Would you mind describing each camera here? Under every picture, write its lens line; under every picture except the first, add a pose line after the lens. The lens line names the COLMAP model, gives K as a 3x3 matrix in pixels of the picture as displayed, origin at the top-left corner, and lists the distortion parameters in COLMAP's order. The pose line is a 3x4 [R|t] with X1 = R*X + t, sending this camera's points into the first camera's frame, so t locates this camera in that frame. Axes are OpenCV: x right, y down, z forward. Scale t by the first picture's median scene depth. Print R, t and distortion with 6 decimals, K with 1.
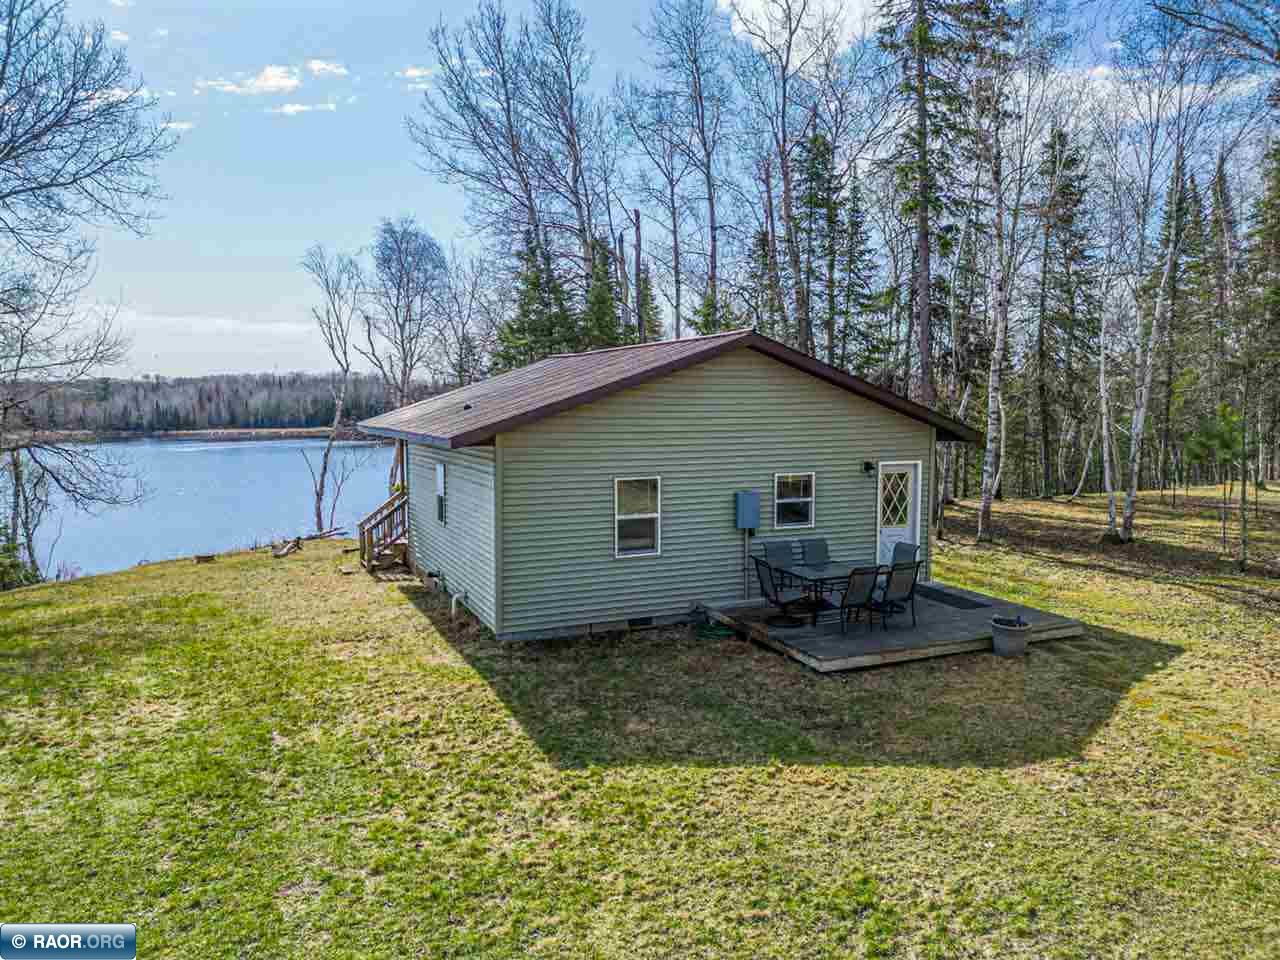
lens RADIAL K [[897.8, 0, 639.4], [0, 897.8, 482.0], [0, 0, 1]] dist [0.060248, -0.049125]
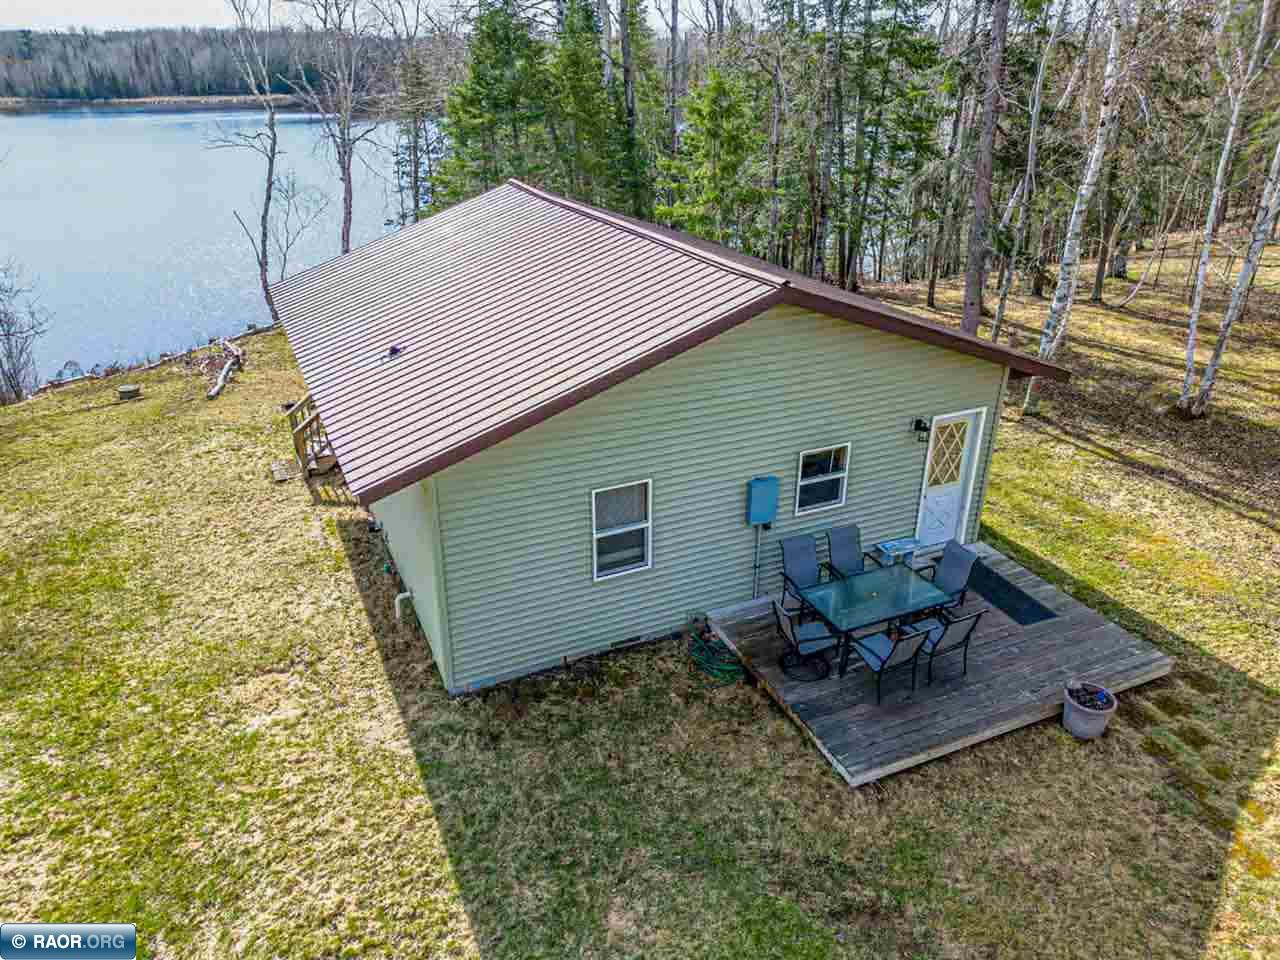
lens RADIAL K [[897.8, 0, 638.6], [0, 897.8, 478.9], [0, 0, 1]] dist [0.060248, -0.049125]
pose [[0.999955, -0.003075, 0.009011, 0.004600], [-0.000180, 0.940129, 0.340819, -0.238059], [-0.009519, -0.340806, 0.940086, 0.254086]]
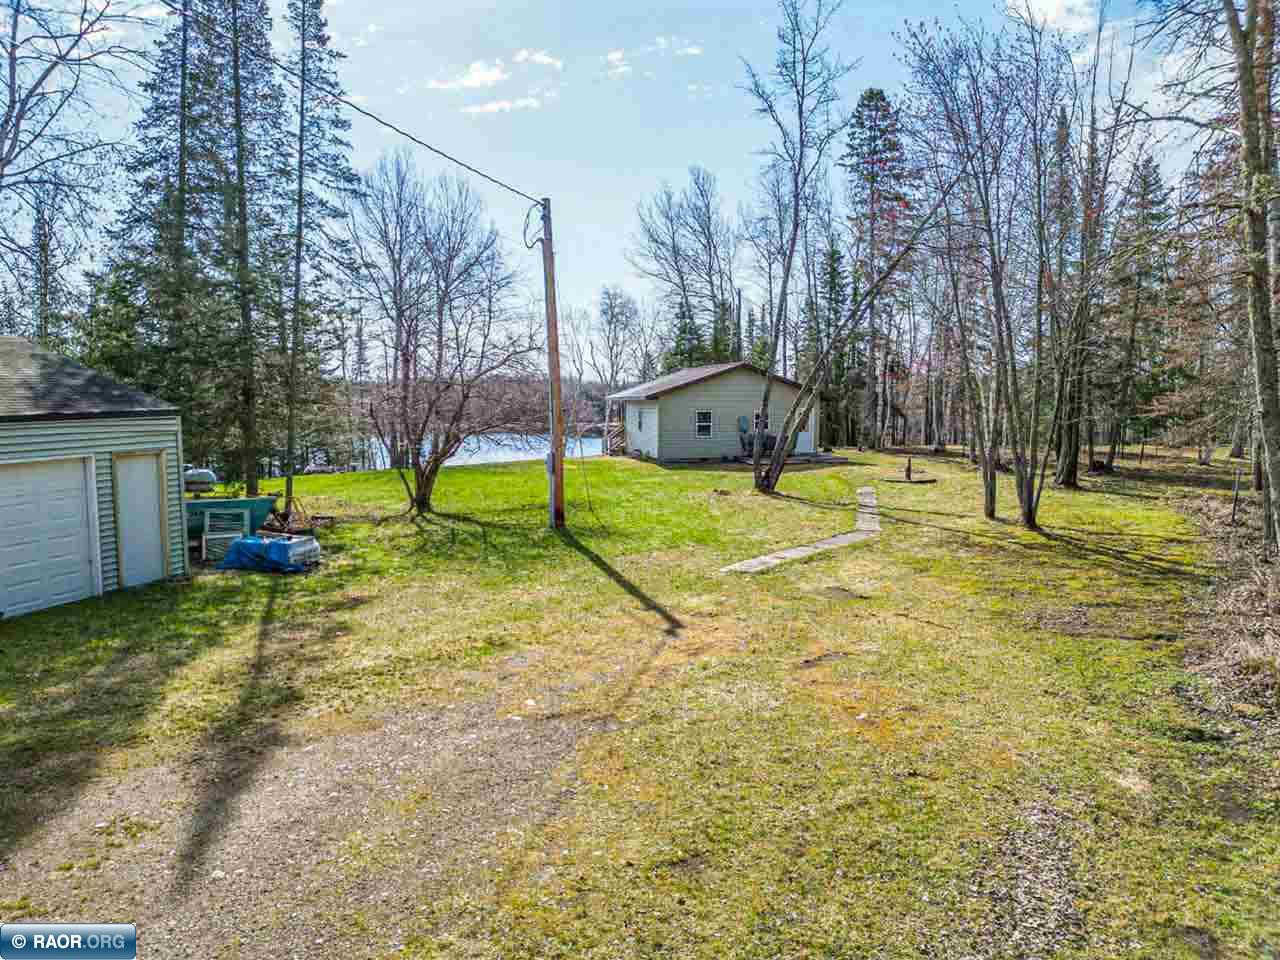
lens RADIAL K [[897.8, 0, 637.9], [0, 897.8, 479.7], [0, 0, 1]] dist [0.060248, -0.049125]
pose [[0.980931, 0.022958, -0.192993, 0.330967], [-0.023553, 0.999722, -0.000789, 0.210783], [0.192922, 0.005319, 0.981200, -1.818181]]
